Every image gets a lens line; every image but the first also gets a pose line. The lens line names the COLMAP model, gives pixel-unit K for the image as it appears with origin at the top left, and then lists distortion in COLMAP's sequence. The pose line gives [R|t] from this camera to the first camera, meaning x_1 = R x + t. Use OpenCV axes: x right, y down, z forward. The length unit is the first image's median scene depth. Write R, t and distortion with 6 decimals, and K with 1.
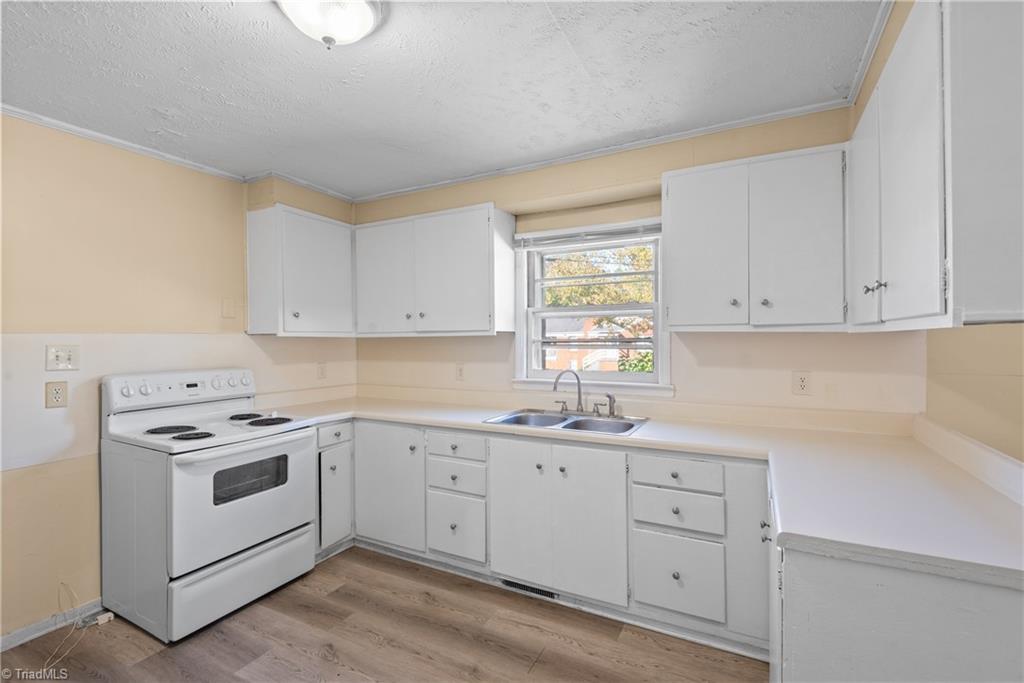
lens RADIAL K [[465.0, 0, 512.6], [0, 465.0, 338.5], [0, 0, 1]] dist [0.026862, -0.016048]
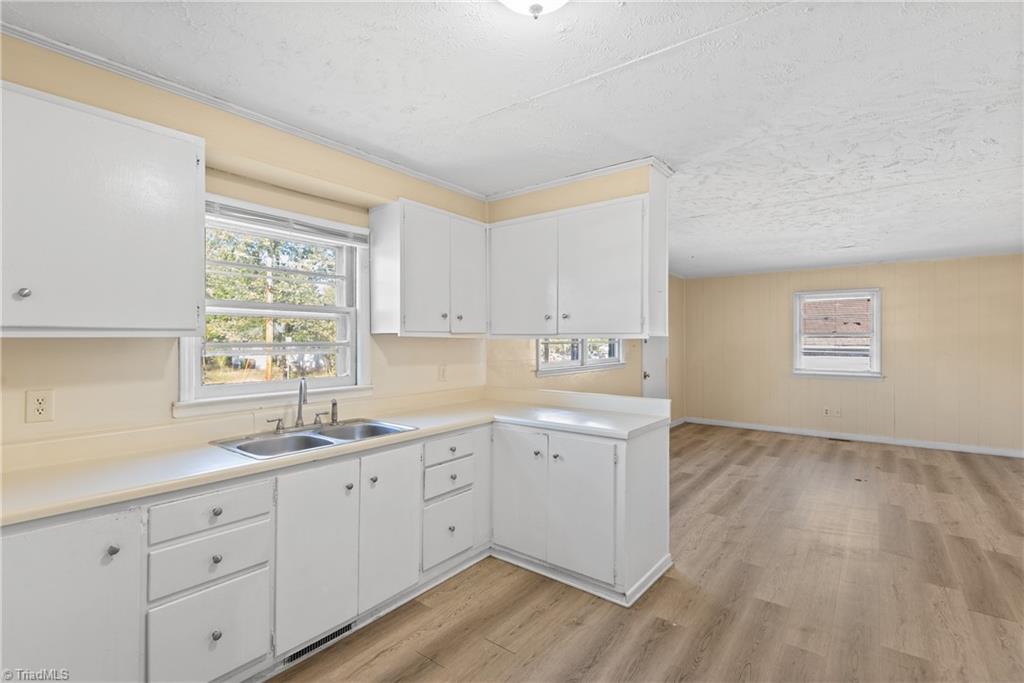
lens RADIAL K [[465.0, 0, 516.9], [0, 465.0, 340.0], [0, 0, 1]] dist [0.026862, -0.016048]
pose [[0.173772, 0.006975, 0.984761, -0.714793], [-0.000223, 0.999975, -0.007044, 0.002024], [-0.984786, 0.001004, 0.173770, 0.497472]]
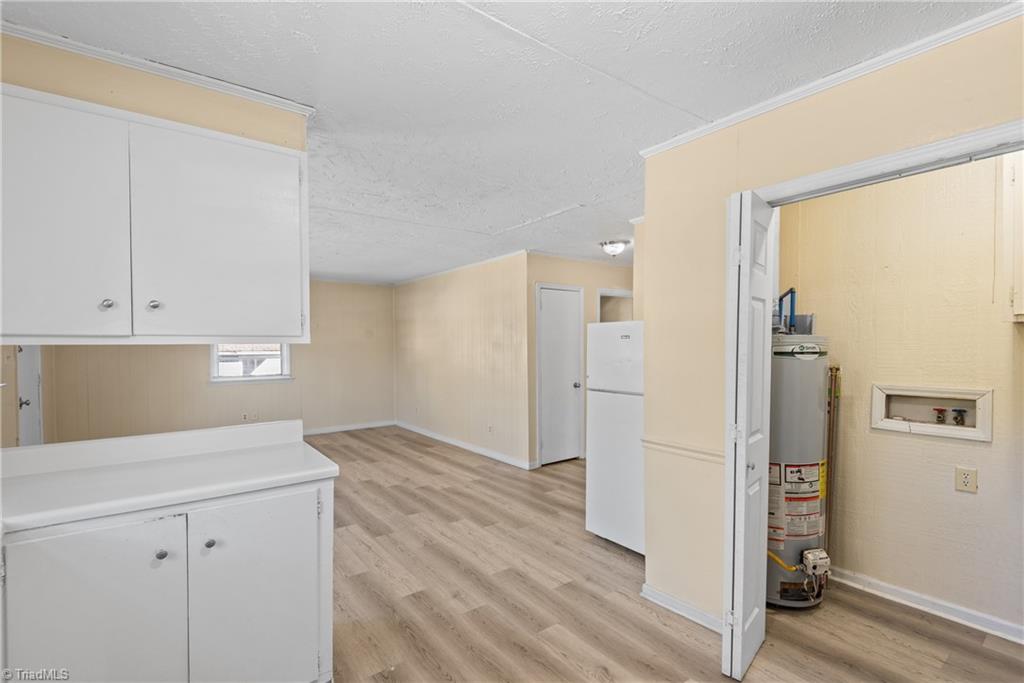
lens RADIAL K [[465.0, 0, 508.5], [0, 465.0, 354.7], [0, 0, 1]] dist [0.026862, -0.016048]
pose [[-0.900260, 0.002796, 0.435344, -0.300816], [0.012826, 0.999716, 0.020101, -0.001316], [-0.435164, 0.023680, -0.900040, 0.963322]]
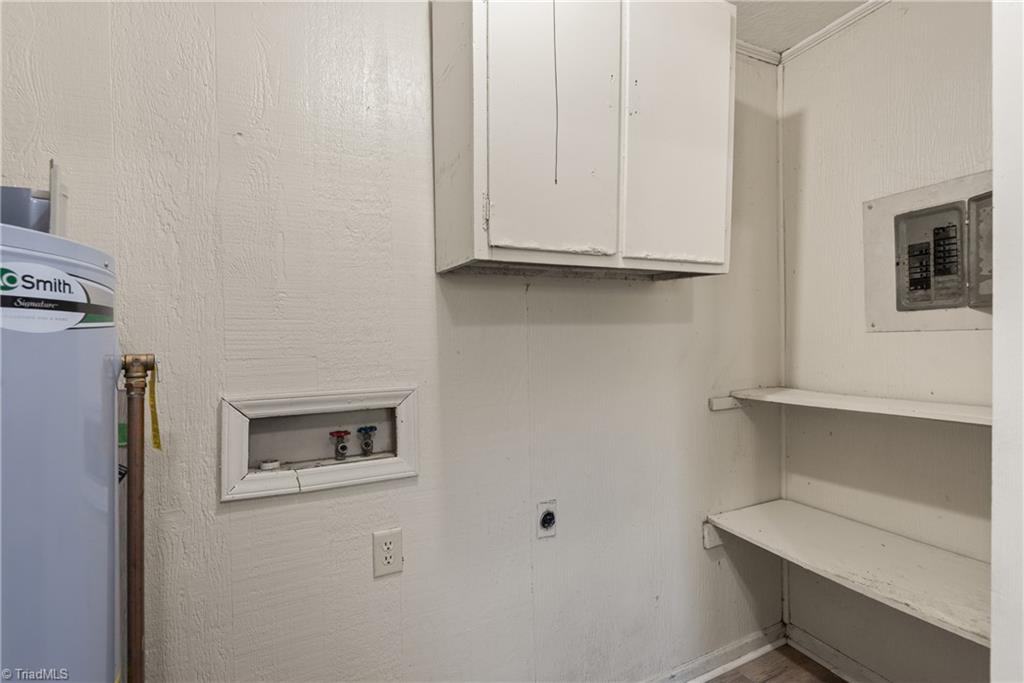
lens RADIAL K [[465.0, 0, 517.7], [0, 465.0, 345.7], [0, 0, 1]] dist [0.026862, -0.016048]
pose [[-0.612677, 0.022818, -0.790004, -0.394766], [0.019991, 0.999711, 0.013371, 0.043607], [0.790080, -0.007601, -0.612956, 0.185420]]
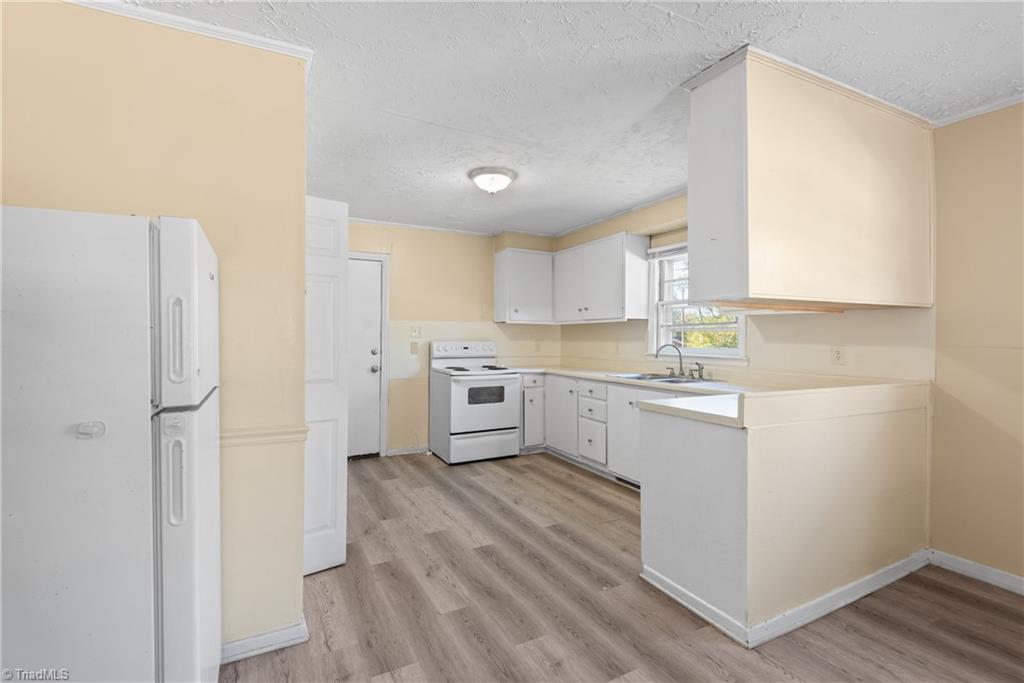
lens RADIAL K [[465.0, 0, 506.6], [0, 465.0, 335.1], [0, 0, 1]] dist [0.026862, -0.016048]
pose [[0.820036, 0.007101, -0.572269, 0.567783], [-0.010109, 0.999947, -0.002079, 0.049993], [0.572223, 0.007490, 0.820064, -0.489631]]
